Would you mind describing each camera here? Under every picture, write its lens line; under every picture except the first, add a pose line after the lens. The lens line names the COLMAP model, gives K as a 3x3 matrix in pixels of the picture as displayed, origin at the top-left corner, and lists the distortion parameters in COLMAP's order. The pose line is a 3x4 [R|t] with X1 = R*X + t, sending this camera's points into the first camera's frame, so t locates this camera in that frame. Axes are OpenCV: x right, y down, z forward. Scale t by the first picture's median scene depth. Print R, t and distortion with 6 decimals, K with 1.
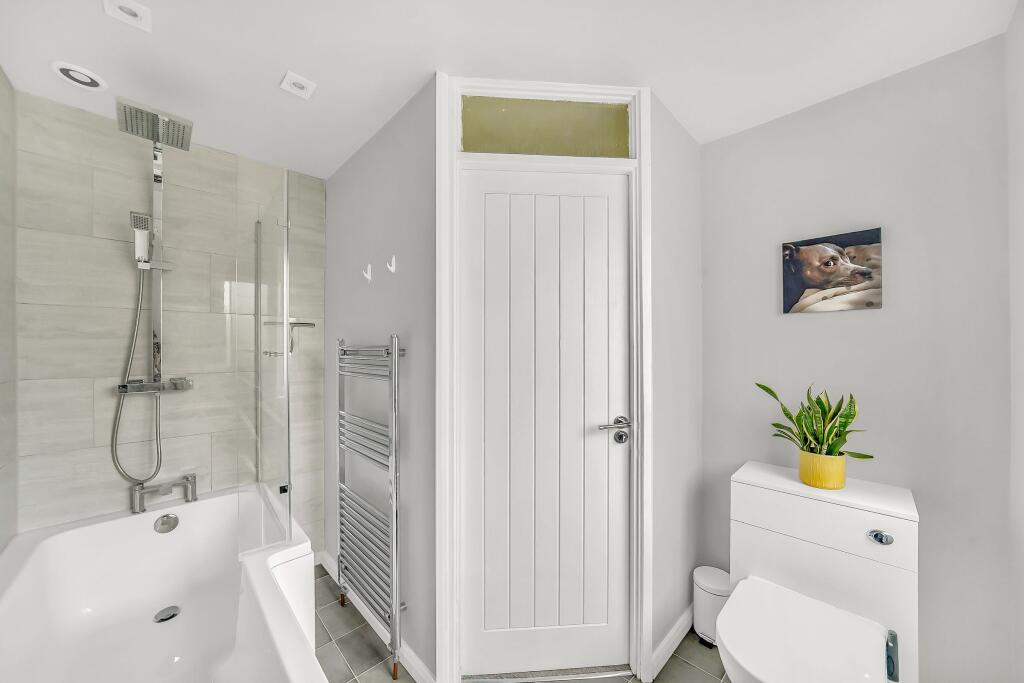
lens RADIAL K [[361.9, 0, 512.0], [0, 361.9, 341.5], [0, 0, 1]] dist [-0.014392, -0.000057]
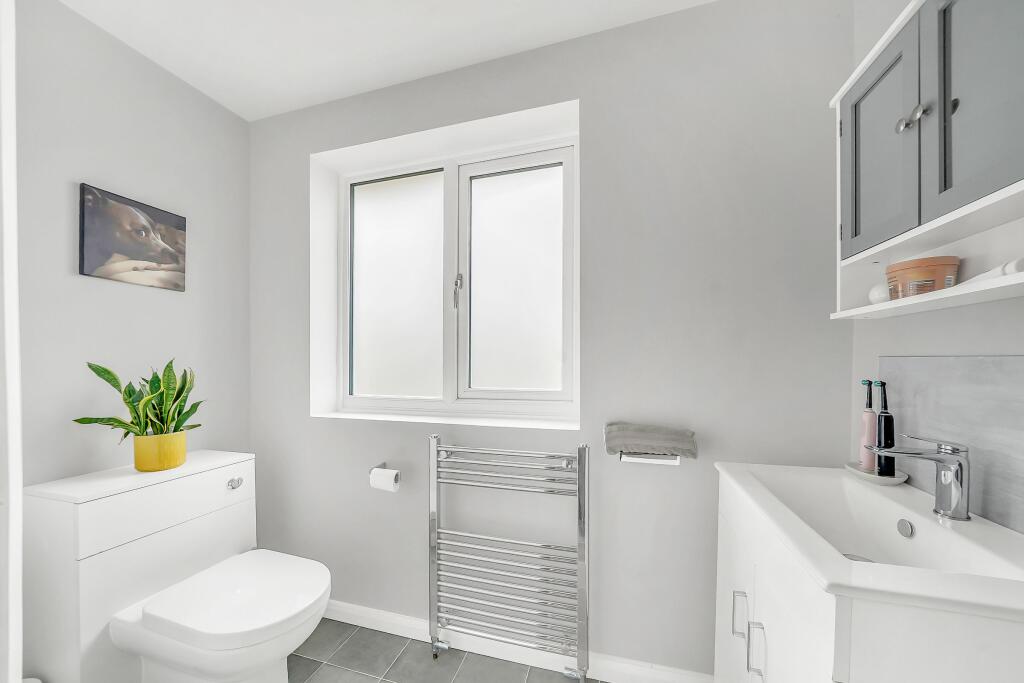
lens RADIAL K [[362.4, 0, 510.6], [0, 362.4, 359.1], [0, 0, 1]] dist [-0.010468, 0.000125]
pose [[-0.478317, 0.000704, 0.878187, -0.371998], [-0.027116, 0.999511, -0.015571, 0.094472], [-0.877768, -0.031261, -0.478064, 0.592647]]
